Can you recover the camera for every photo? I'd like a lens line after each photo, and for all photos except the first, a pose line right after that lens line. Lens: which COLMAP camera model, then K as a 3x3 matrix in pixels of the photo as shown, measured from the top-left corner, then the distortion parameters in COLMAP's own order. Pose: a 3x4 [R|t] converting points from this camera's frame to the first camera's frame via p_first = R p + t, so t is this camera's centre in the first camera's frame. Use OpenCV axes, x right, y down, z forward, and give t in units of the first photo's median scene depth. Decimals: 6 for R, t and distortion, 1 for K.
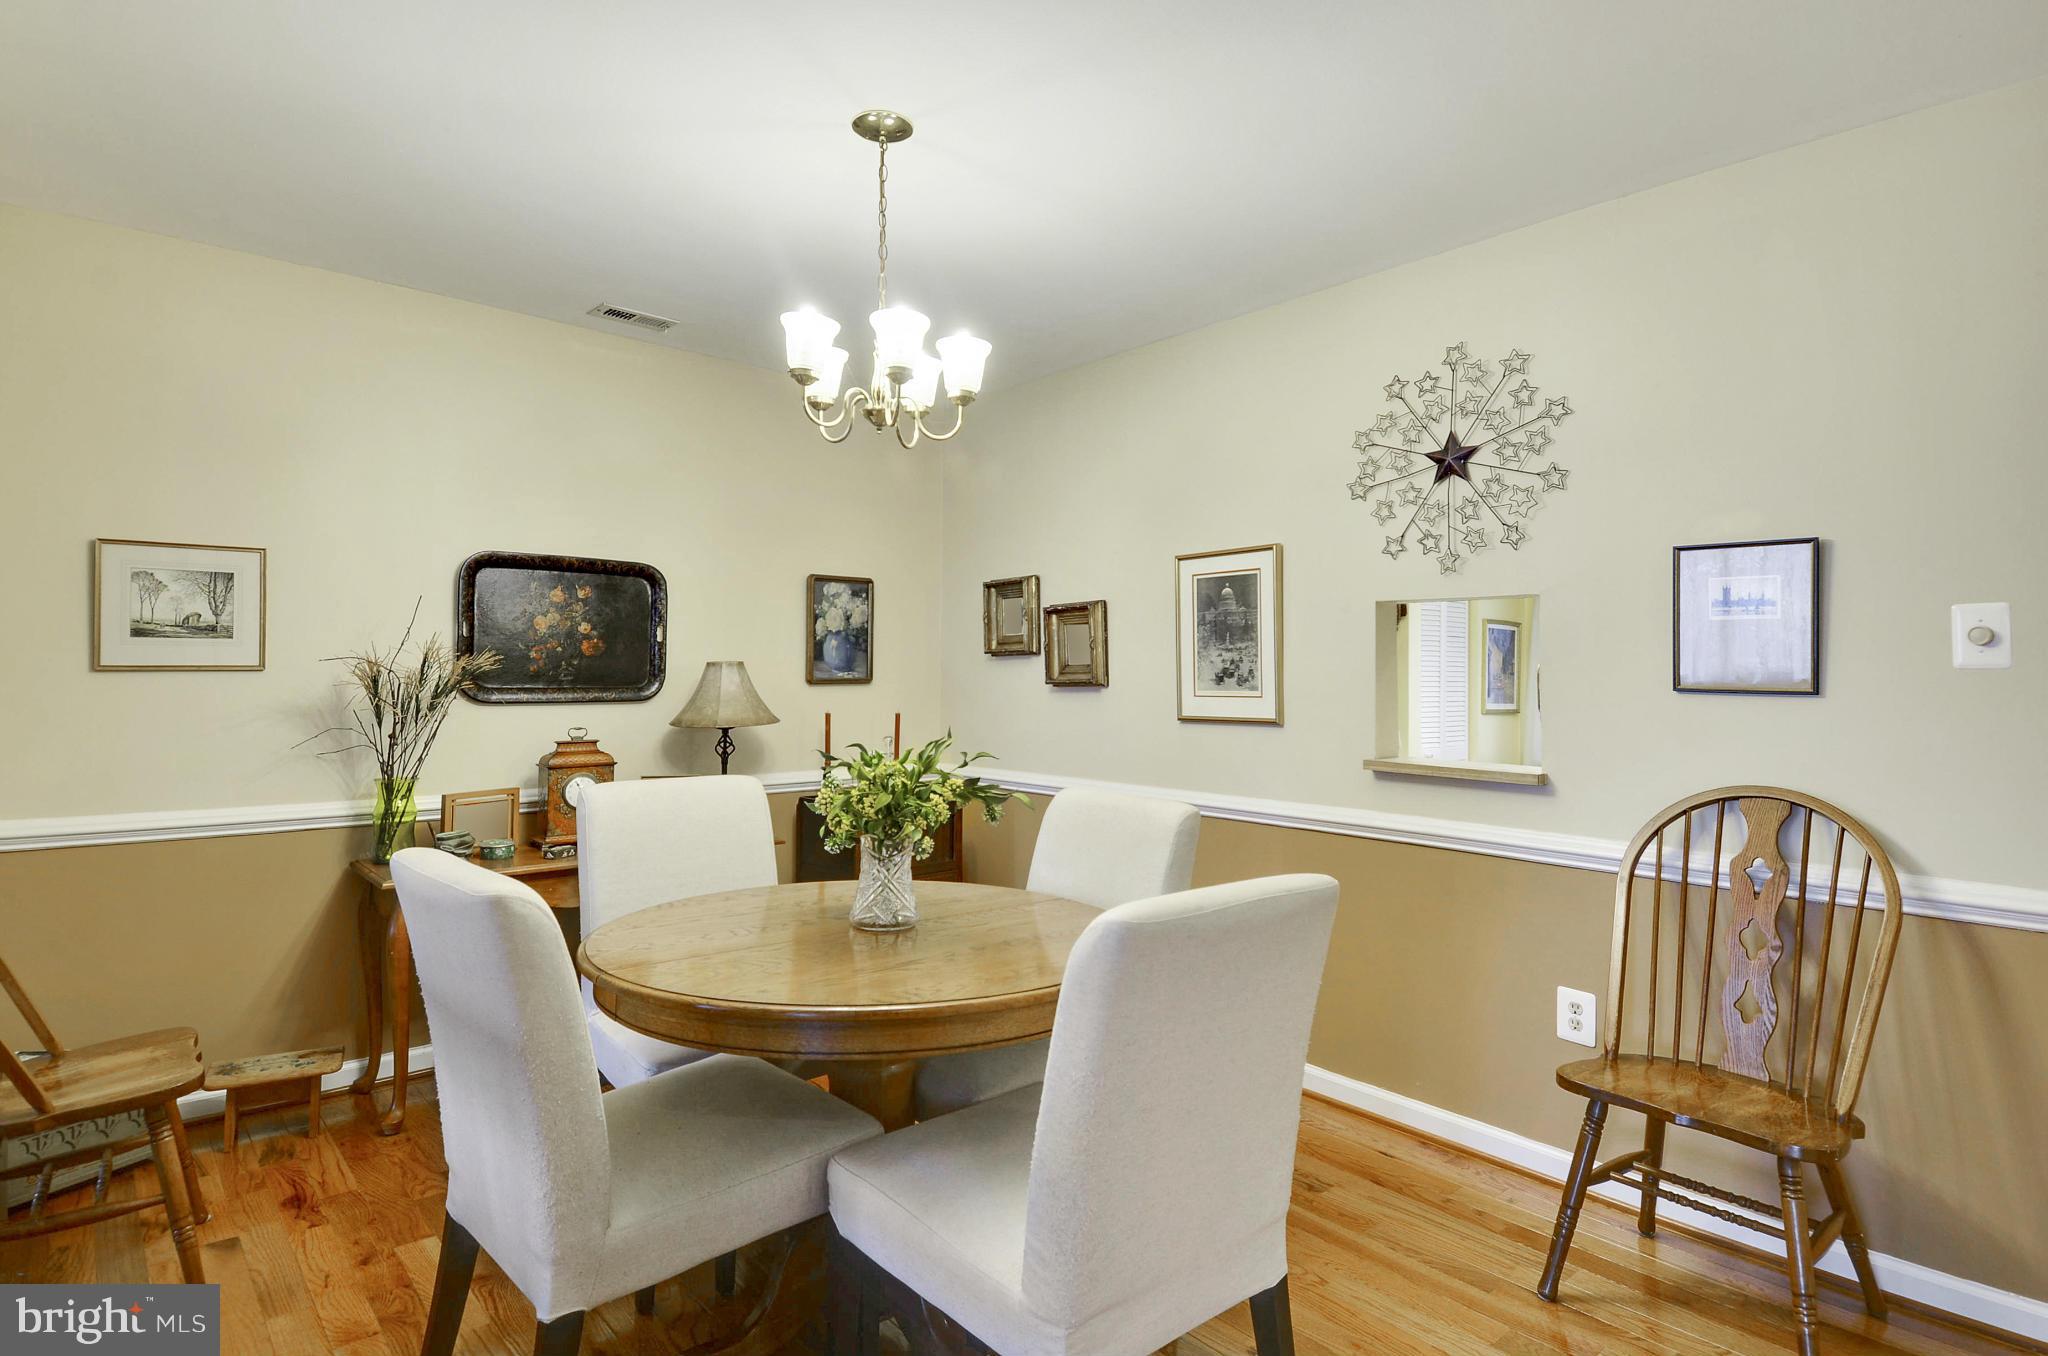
lens RADIAL K [[1041.8, 0, 1034.1], [0, 1041.8, 659.9], [0, 0, 1]] dist [0.030708, -0.000259]
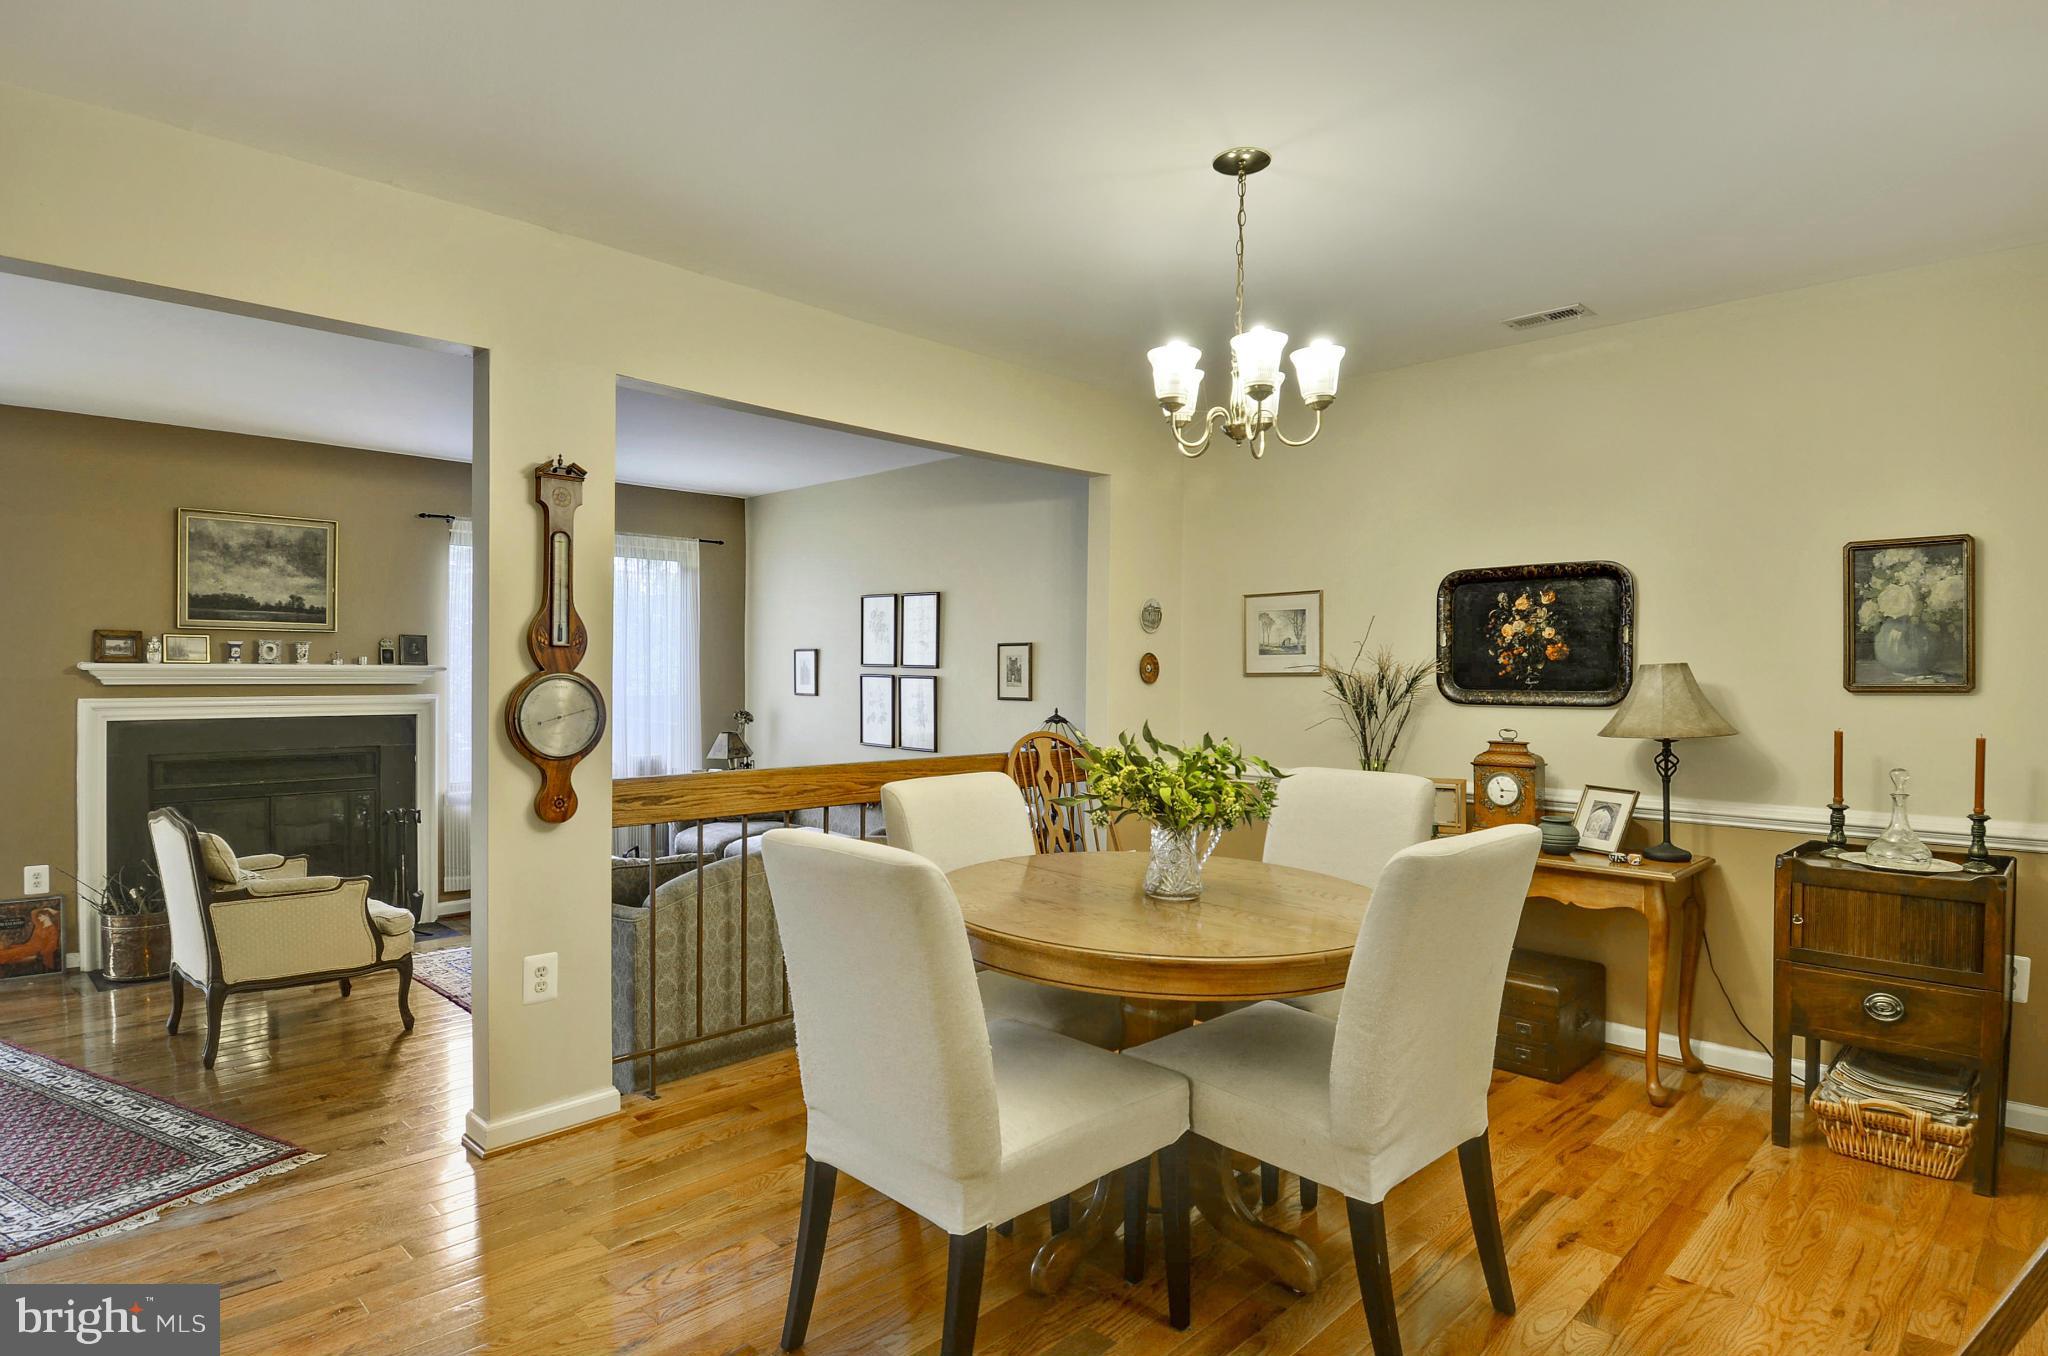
lens RADIAL K [[1045.9, 0, 1065.1], [0, 1045.9, 690.5], [0, 0, 1]] dist [0.029373, -0.049352]
pose [[0.088917, 0.009038, -0.995998, 0.644221], [0.009916, 0.999901, 0.009959, 0.012561], [0.995990, -0.010762, 0.088819, 0.529993]]
